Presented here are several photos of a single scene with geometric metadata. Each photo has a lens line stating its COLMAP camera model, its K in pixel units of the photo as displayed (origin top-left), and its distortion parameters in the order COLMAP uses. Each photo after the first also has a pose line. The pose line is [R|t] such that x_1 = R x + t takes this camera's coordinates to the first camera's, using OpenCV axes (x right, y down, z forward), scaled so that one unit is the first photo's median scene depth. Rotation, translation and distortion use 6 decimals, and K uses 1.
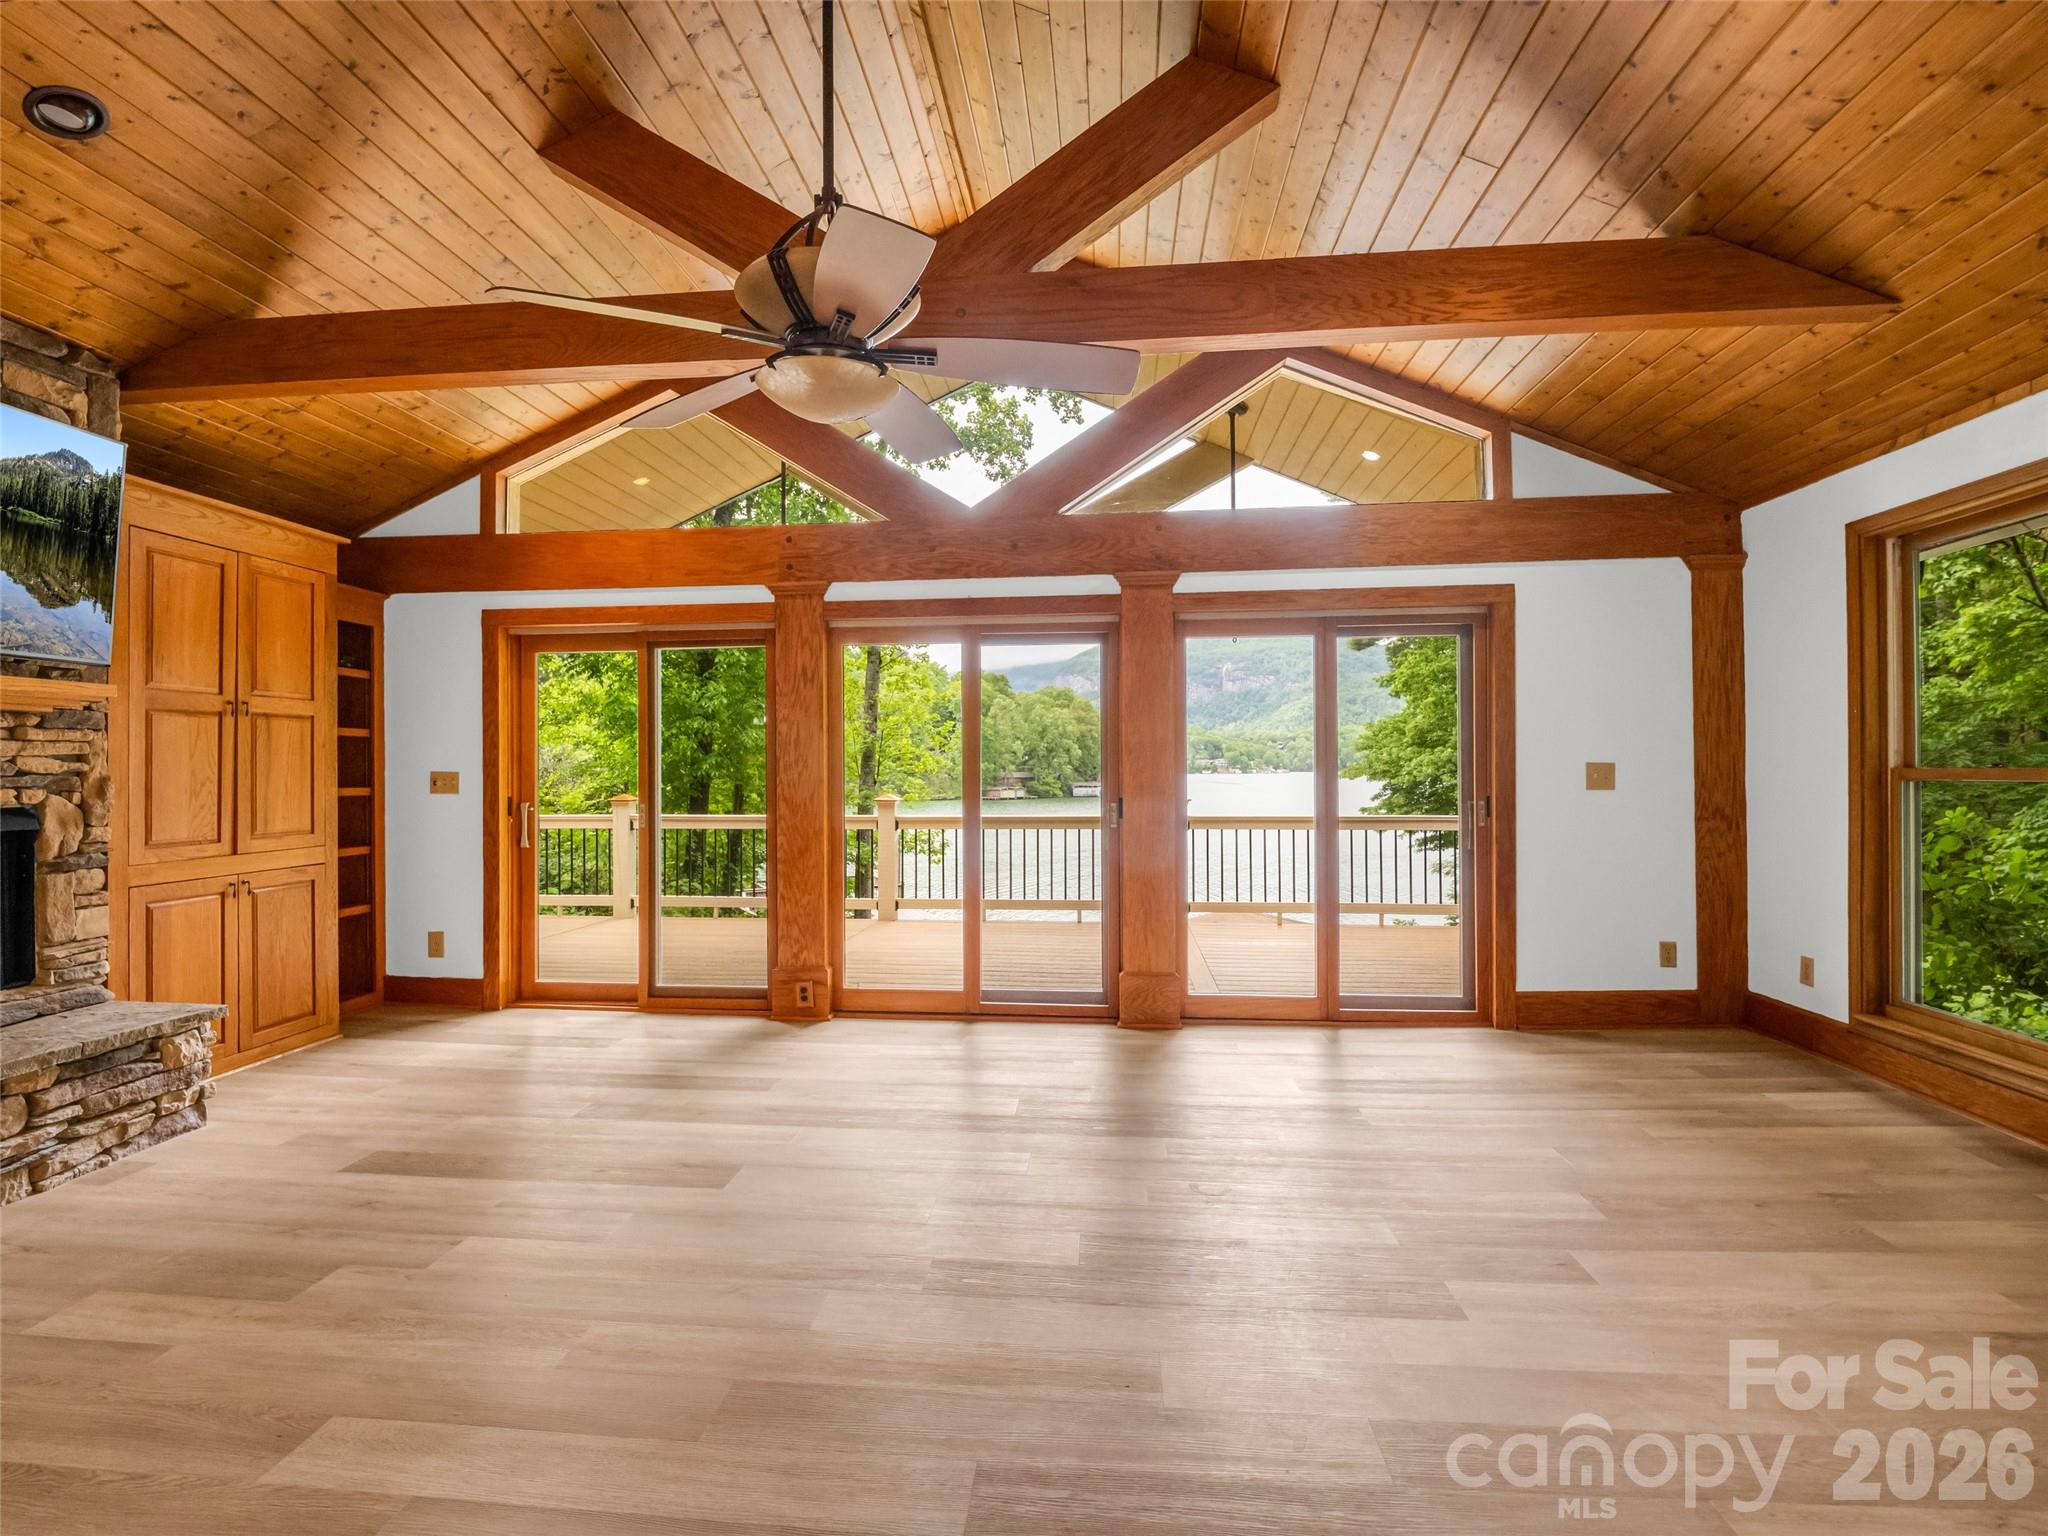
lens RADIAL K [[1016.1, 0, 999.4], [0, 1016.1, 758.1], [0, 0, 1]] dist [-0.011539, -0.001755]
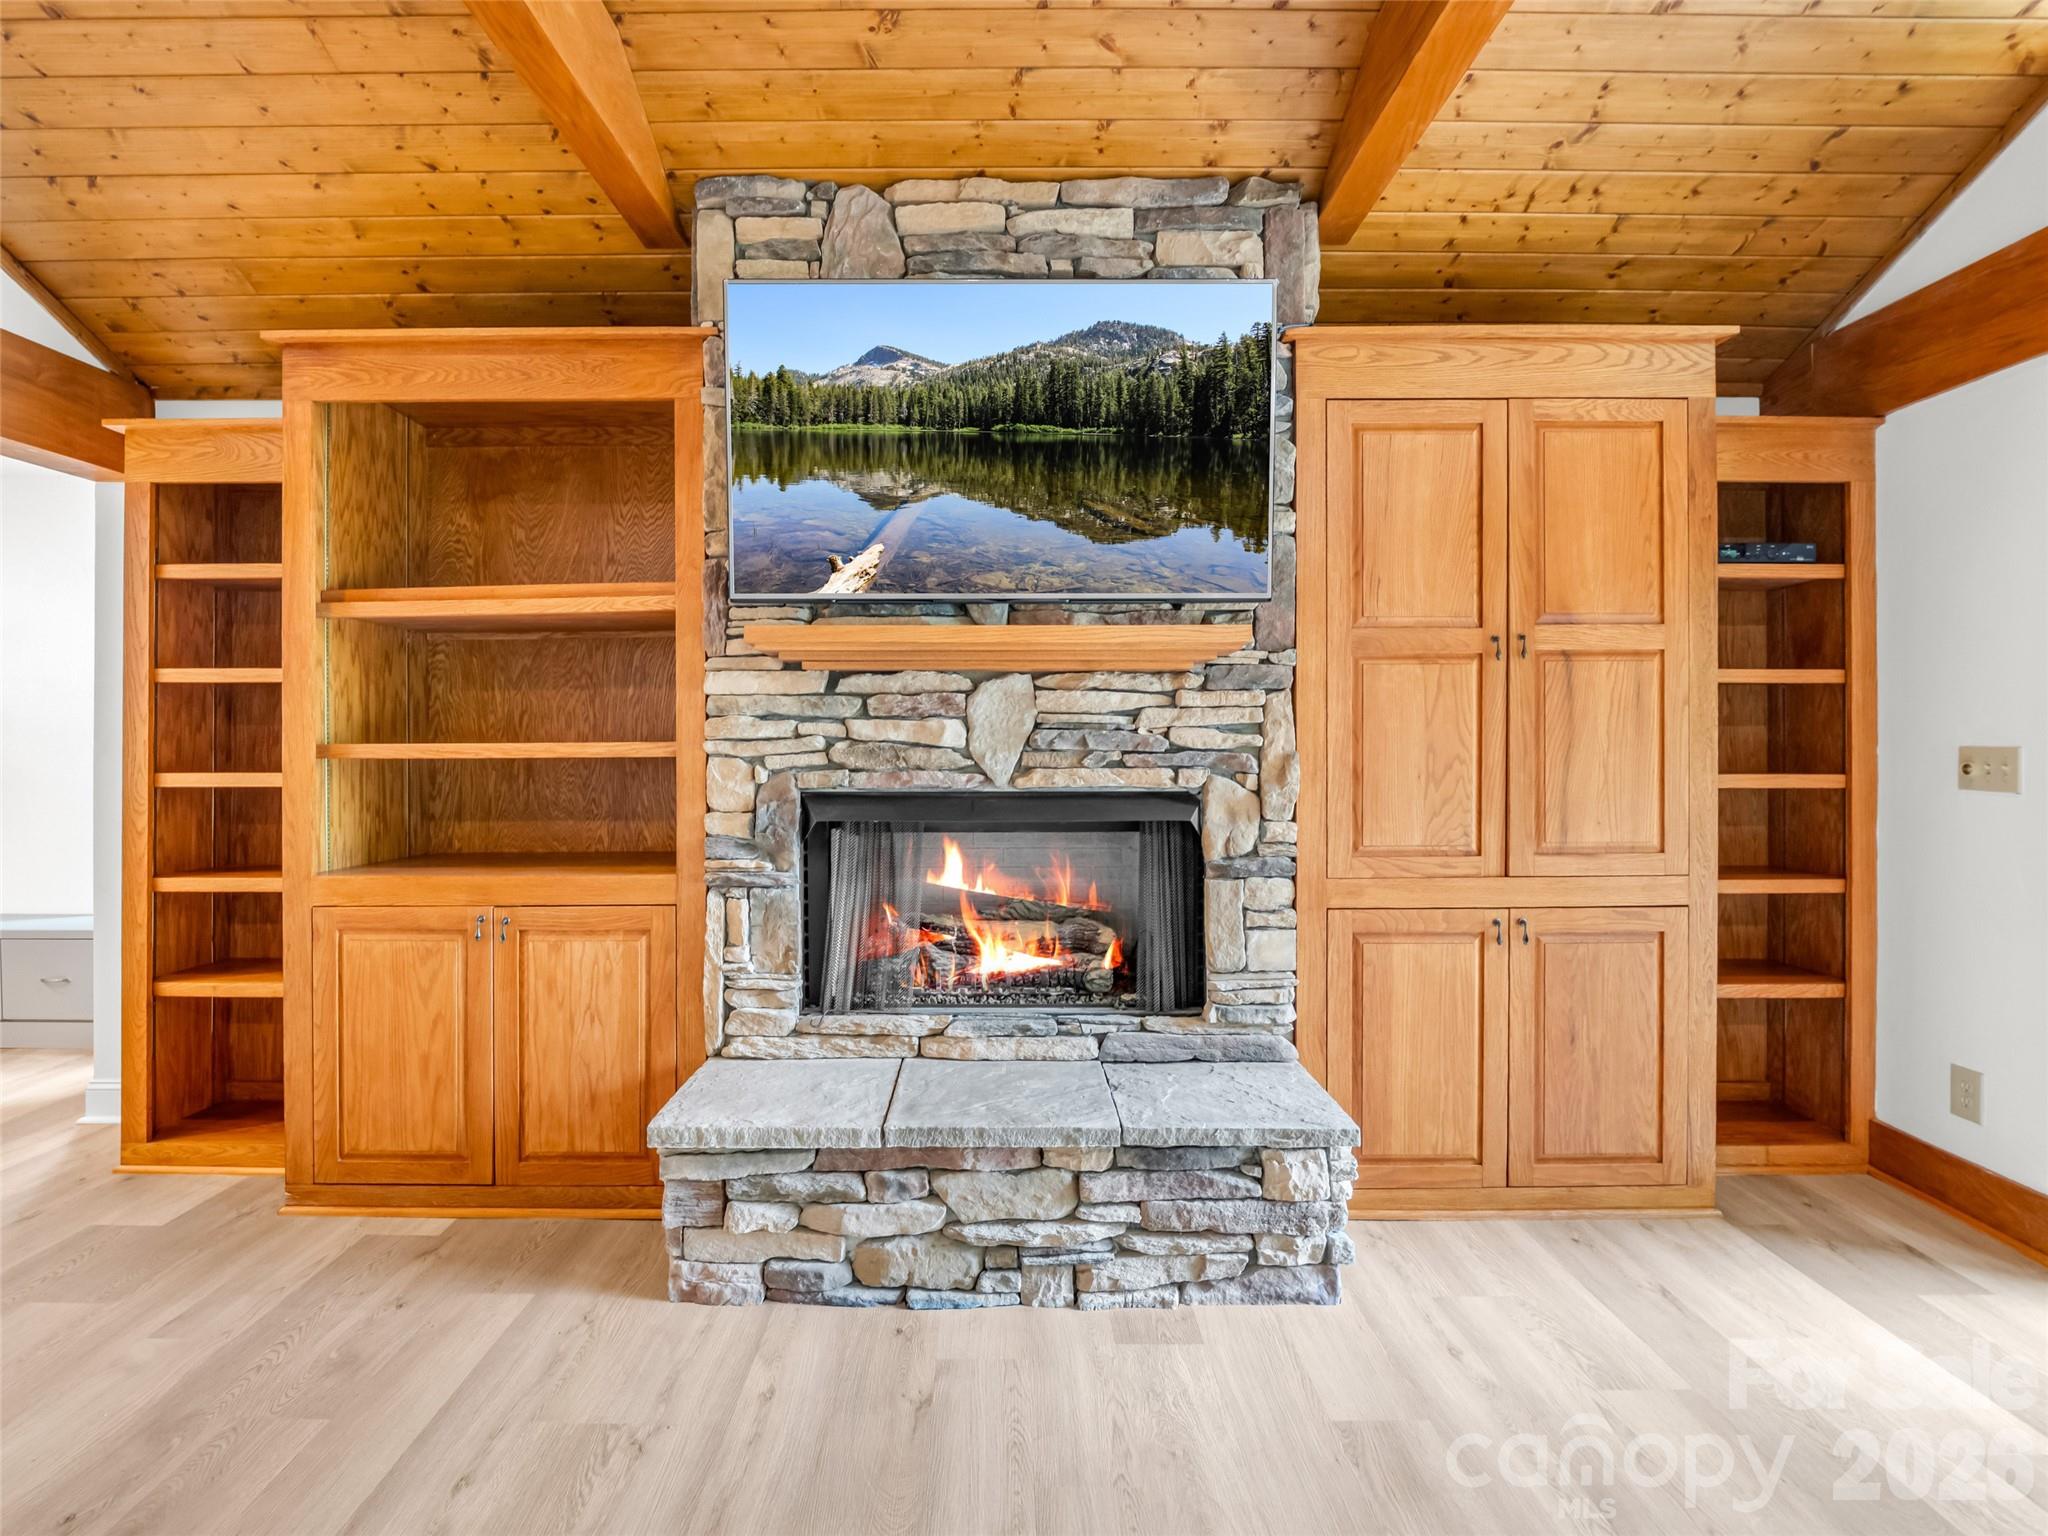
lens RADIAL K [[1017.5, 0, 1020.5], [0, 1017.5, 760.3], [0, 0, 1]] dist [-0.012343, -0.001085]
pose [[0.106021, 0.014830, -0.994253, -0.152393], [0.012871, 0.999785, 0.016285, 0.007667], [0.994281, -0.014524, 0.105808, 0.627237]]
